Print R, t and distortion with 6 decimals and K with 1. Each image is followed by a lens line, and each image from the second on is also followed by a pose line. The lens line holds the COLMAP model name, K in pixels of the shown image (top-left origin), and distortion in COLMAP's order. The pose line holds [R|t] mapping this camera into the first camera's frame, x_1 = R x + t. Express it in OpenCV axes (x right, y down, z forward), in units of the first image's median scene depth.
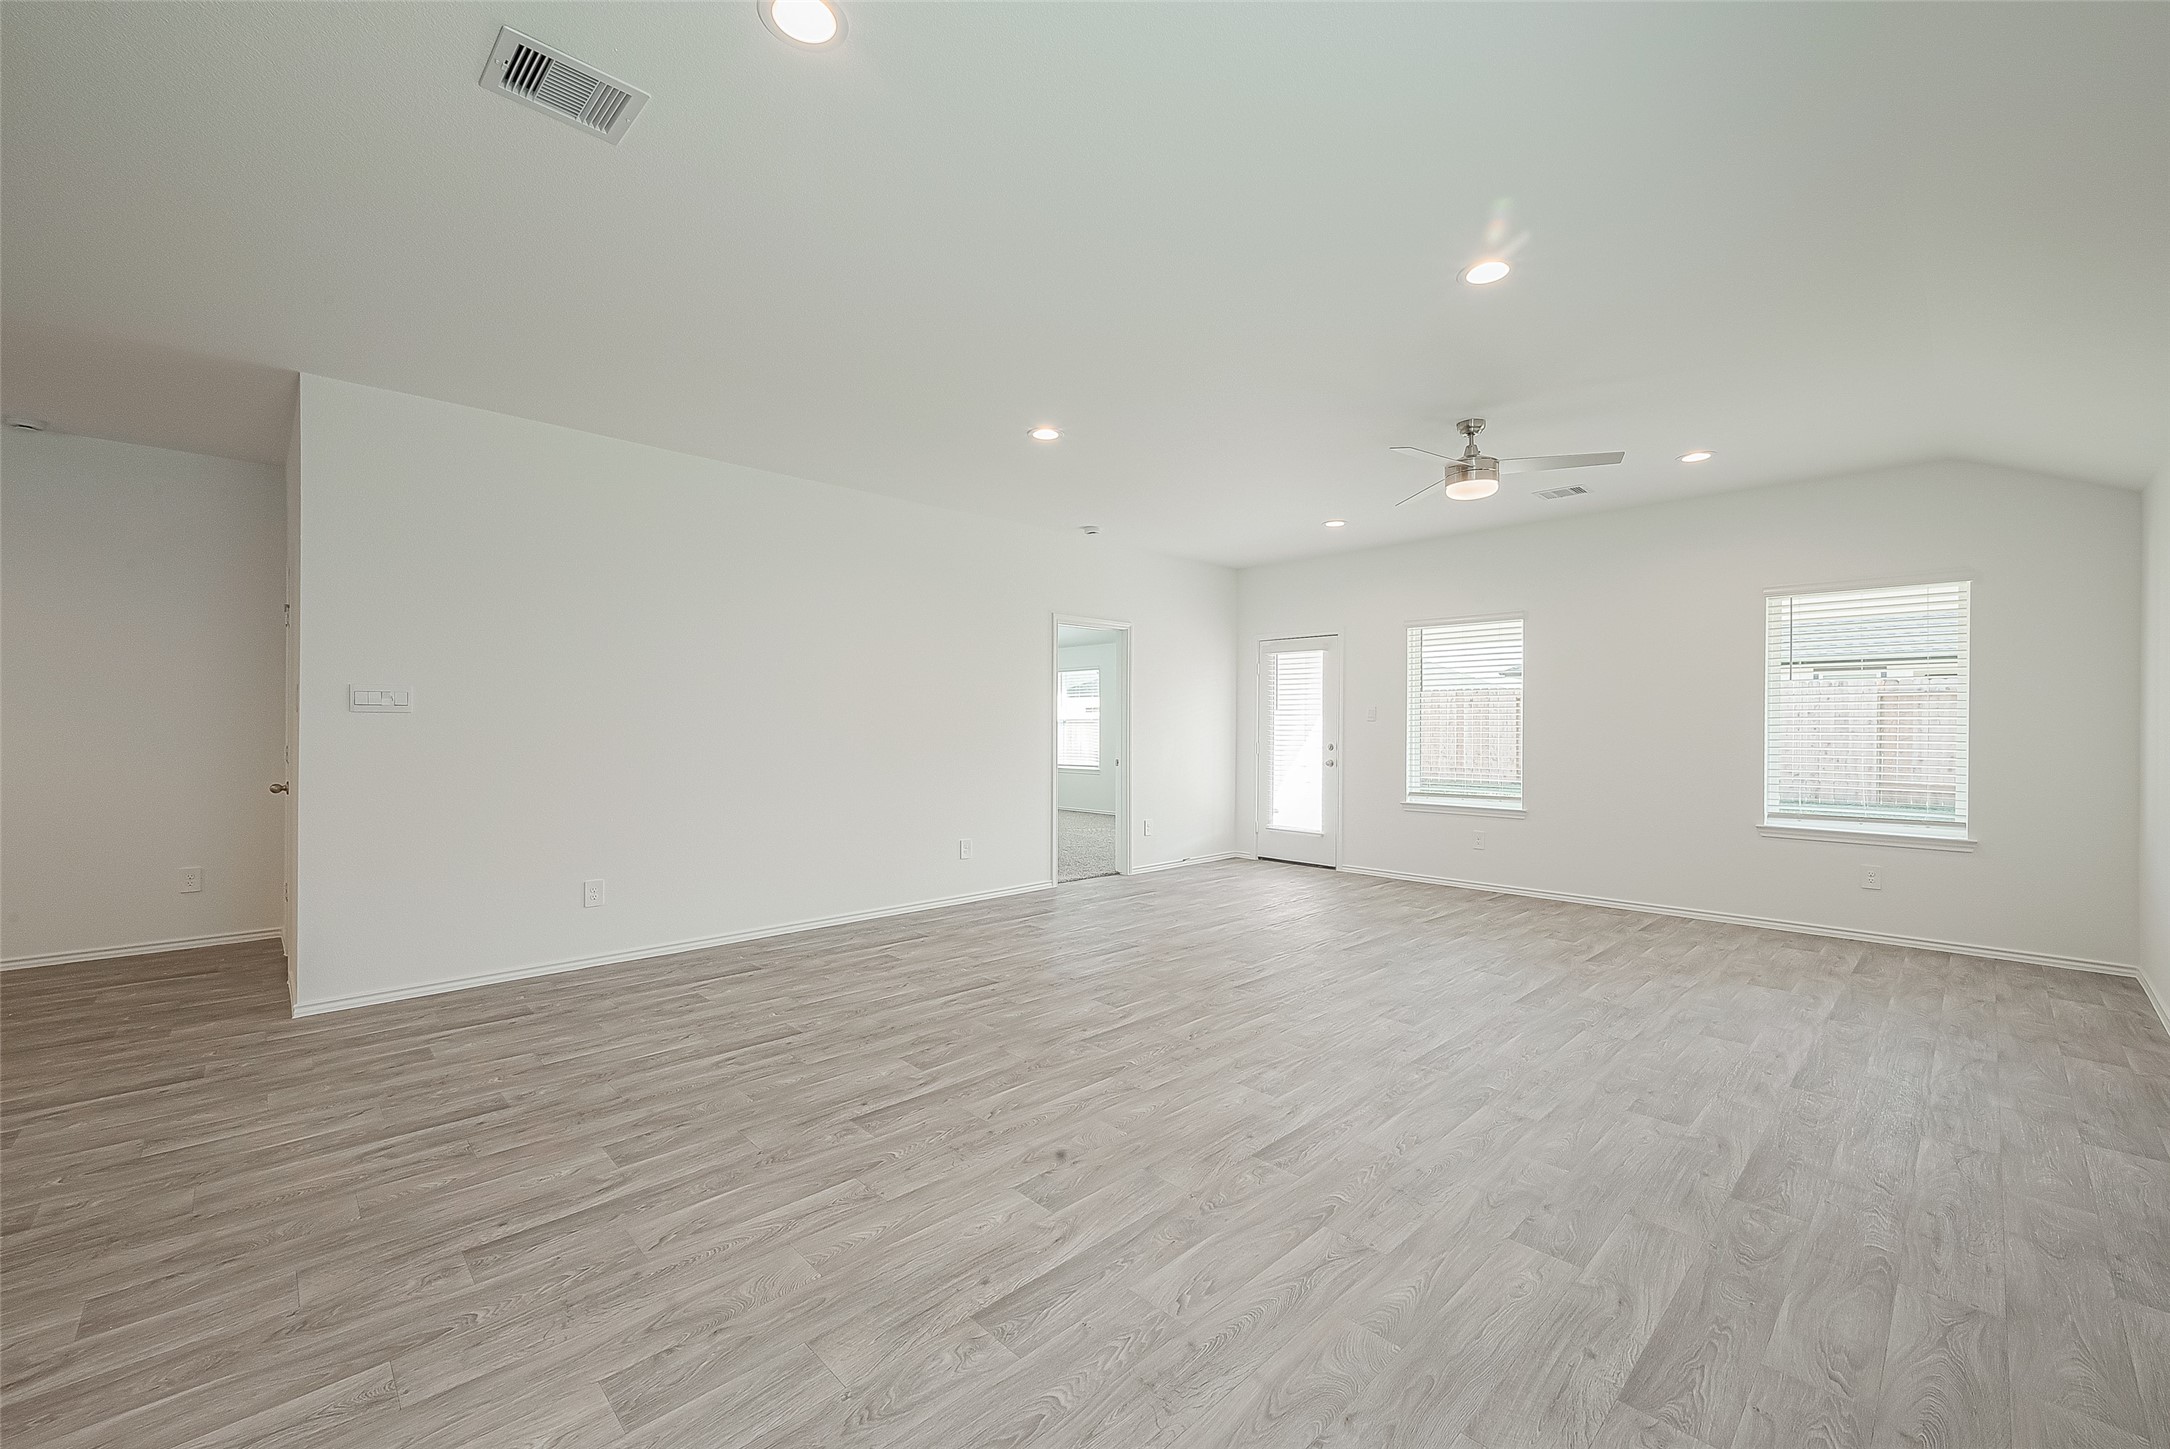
lens RADIAL K [[860.6, 0, 1076.3], [0, 860.6, 723.7], [0, 0, 1]] dist [0.001592, -0.000296]
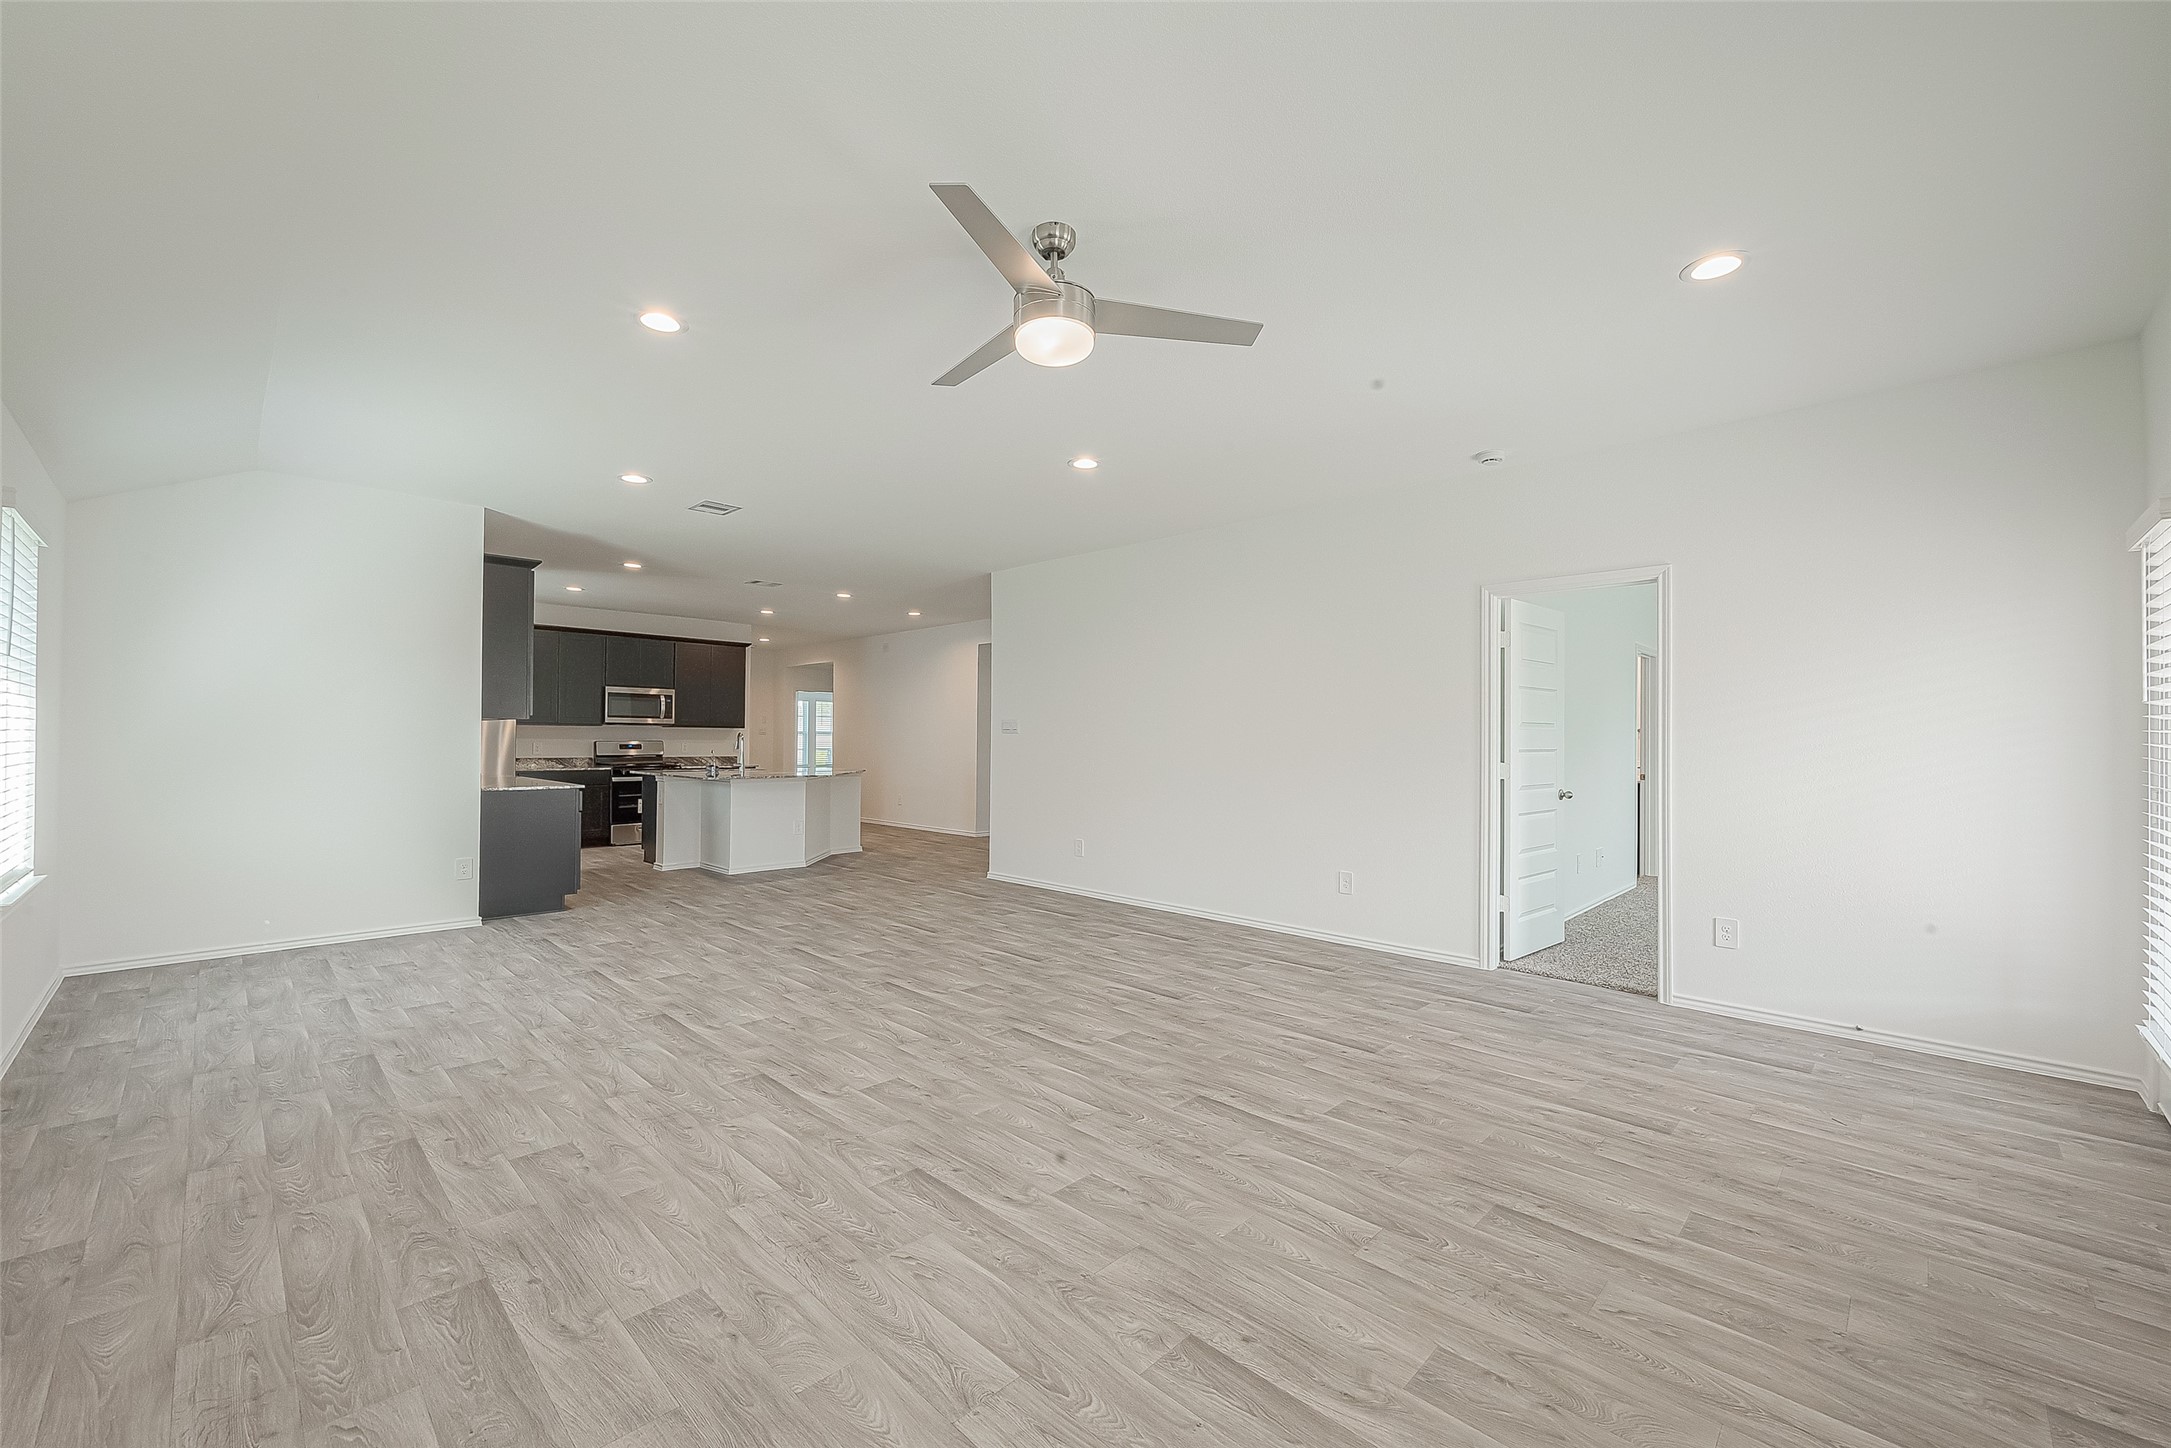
lens RADIAL K [[861.0, 0, 1076.8], [0, 861.0, 723.2], [0, 0, 1]] dist [0.001592, -0.000296]
pose [[0.031387, -0.023958, -0.999220, 0.645097], [-0.002614, 0.999707, -0.024052, 0.005588], [0.999504, 0.003367, 0.031315, 0.609335]]
